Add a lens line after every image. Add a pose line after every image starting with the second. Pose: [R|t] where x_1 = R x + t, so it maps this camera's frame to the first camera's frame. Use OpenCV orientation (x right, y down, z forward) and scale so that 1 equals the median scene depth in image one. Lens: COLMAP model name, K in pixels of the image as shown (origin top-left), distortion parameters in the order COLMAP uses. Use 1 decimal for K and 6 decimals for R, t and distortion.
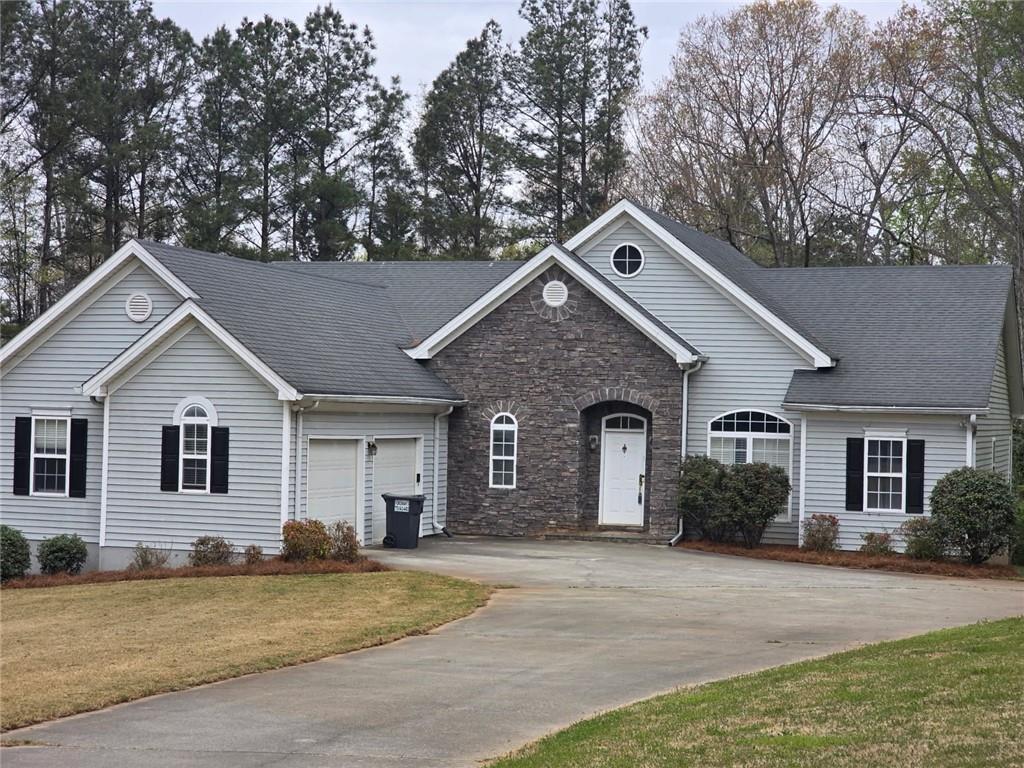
lens RADIAL K [[1902.0, 0, 484.6], [0, 1902.0, 385.4], [0, 0, 1]] dist [-0.433710, 5.706579]
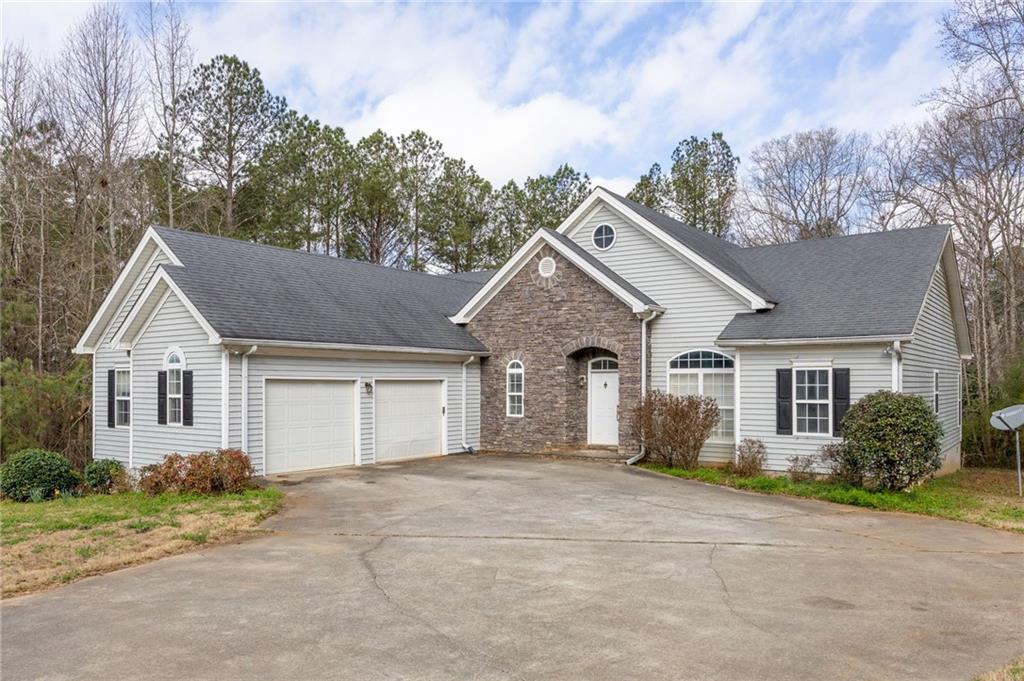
lens RADIAL K [[751.4, 0, 510.6], [0, 751.4, 378.8], [0, 0, 1]] dist [0.000235, -0.001675]
pose [[0.956269, -0.026431, -0.291293, 0.166297], [0.028273, 0.999598, 0.002115, 0.027345], [0.291120, -0.010259, 0.956632, 0.517171]]
